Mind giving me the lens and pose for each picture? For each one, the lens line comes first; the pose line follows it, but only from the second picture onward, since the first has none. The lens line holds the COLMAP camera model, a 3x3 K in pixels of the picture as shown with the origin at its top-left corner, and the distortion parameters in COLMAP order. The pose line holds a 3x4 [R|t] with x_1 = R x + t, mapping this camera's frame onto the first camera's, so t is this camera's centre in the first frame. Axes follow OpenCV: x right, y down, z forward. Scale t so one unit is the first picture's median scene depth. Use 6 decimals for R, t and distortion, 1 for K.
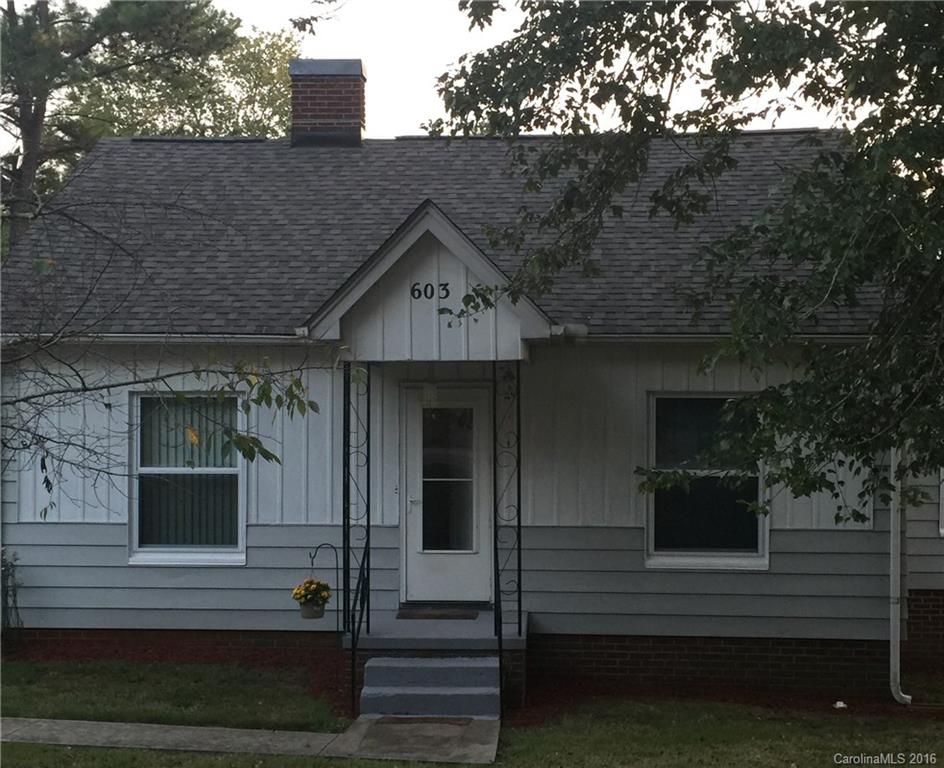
lens RADIAL K [[1256.0, 0, 472.0], [0, 1256.0, 384.0], [0, 0, 1]] dist [0.004833, -0.004419]
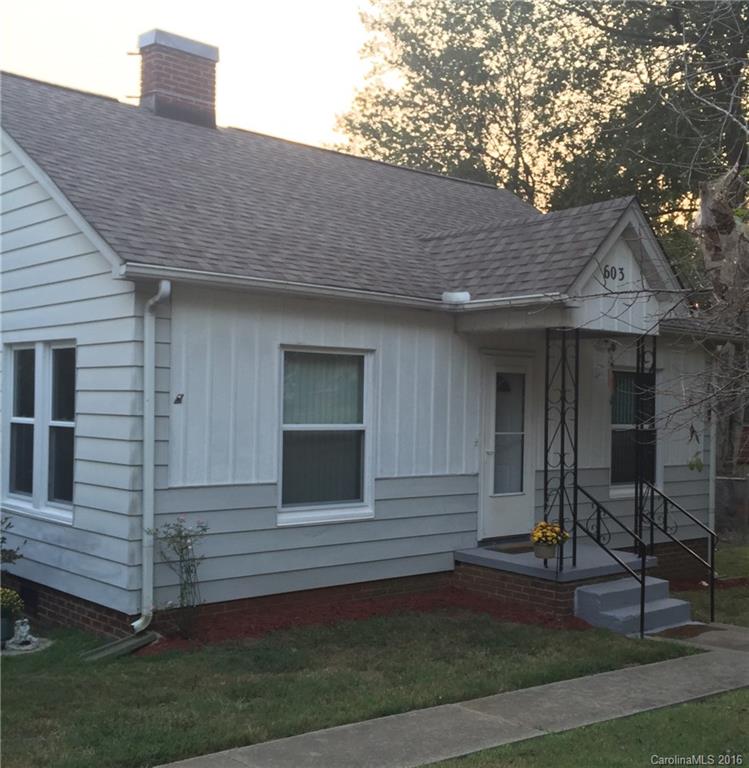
lens RADIAL K [[1000.4, 0, 374.5], [0, 1000.4, 384.0], [0, 0, 1]] dist [-0.005418, -0.027546]
pose [[0.721775, 0.026499, 0.691621, -0.749057], [-0.019834, 0.999648, -0.017602, 0.048097], [-0.691844, -0.001013, 0.722046, 0.402603]]
